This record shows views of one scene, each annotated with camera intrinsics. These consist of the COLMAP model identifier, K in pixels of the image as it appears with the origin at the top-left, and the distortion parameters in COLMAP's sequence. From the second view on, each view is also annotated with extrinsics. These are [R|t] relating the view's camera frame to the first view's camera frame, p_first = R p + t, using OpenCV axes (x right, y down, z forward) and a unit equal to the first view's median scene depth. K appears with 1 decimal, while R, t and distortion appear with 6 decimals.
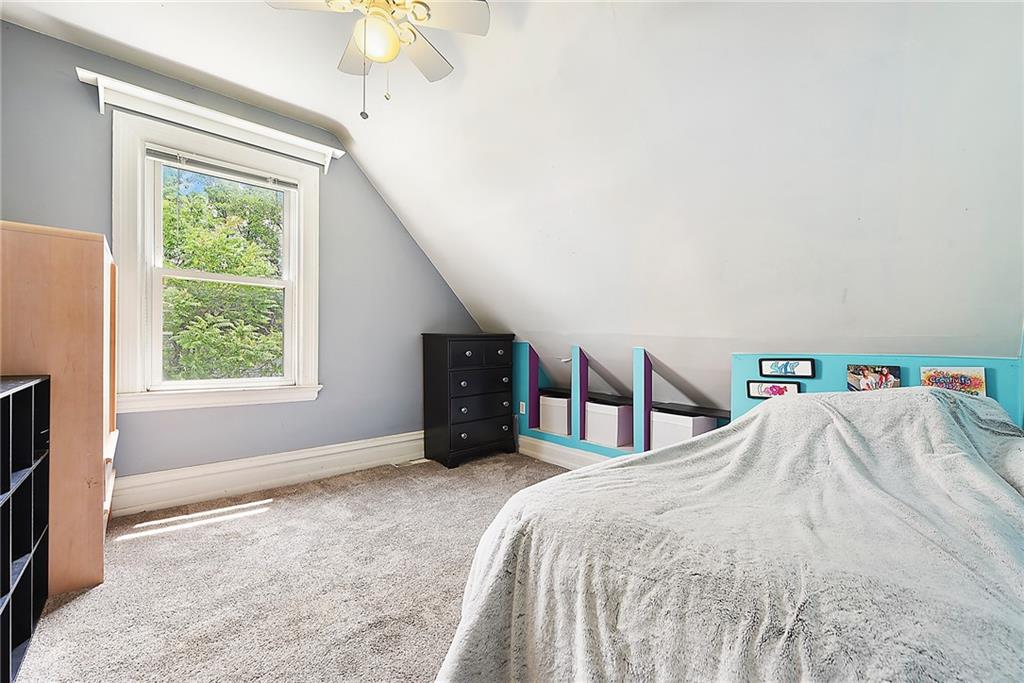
lens RADIAL K [[413.7, 0, 512.4], [0, 413.7, 343.6], [0, 0, 1]] dist [0.002928, -0.003408]
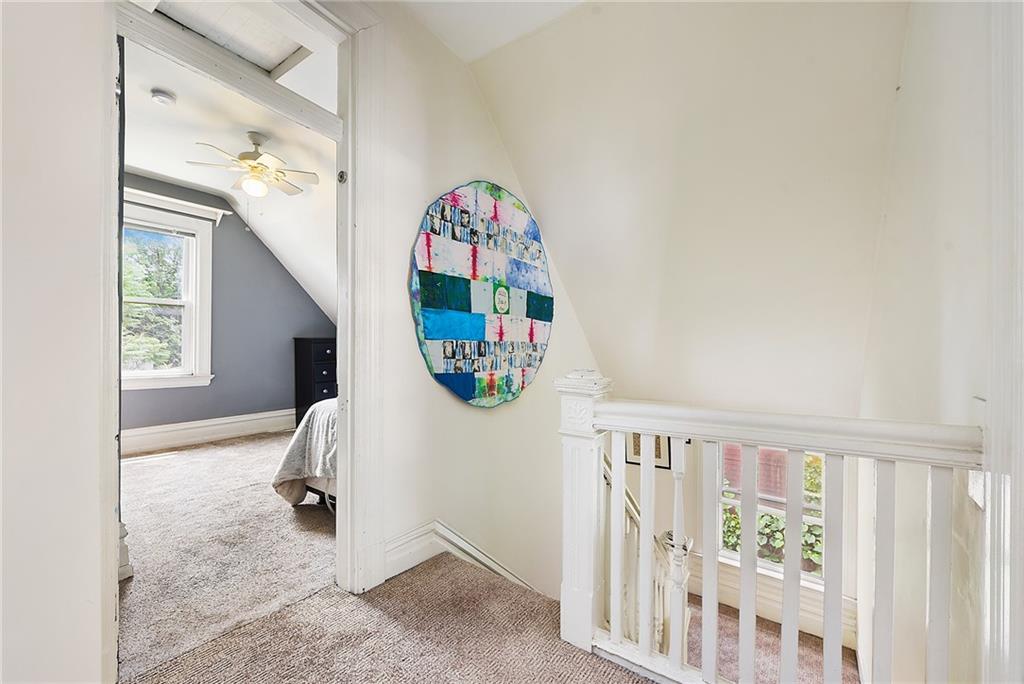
lens RADIAL K [[413.7, 0, 510.5], [0, 413.7, 341.6], [0, 0, 1]] dist [0.002928, -0.003408]
pose [[0.975103, -0.004688, 0.221703, 0.222965], [0.007380, 0.999909, -0.011316, 0.011641], [-0.221630, 0.012671, 0.975048, -0.628723]]
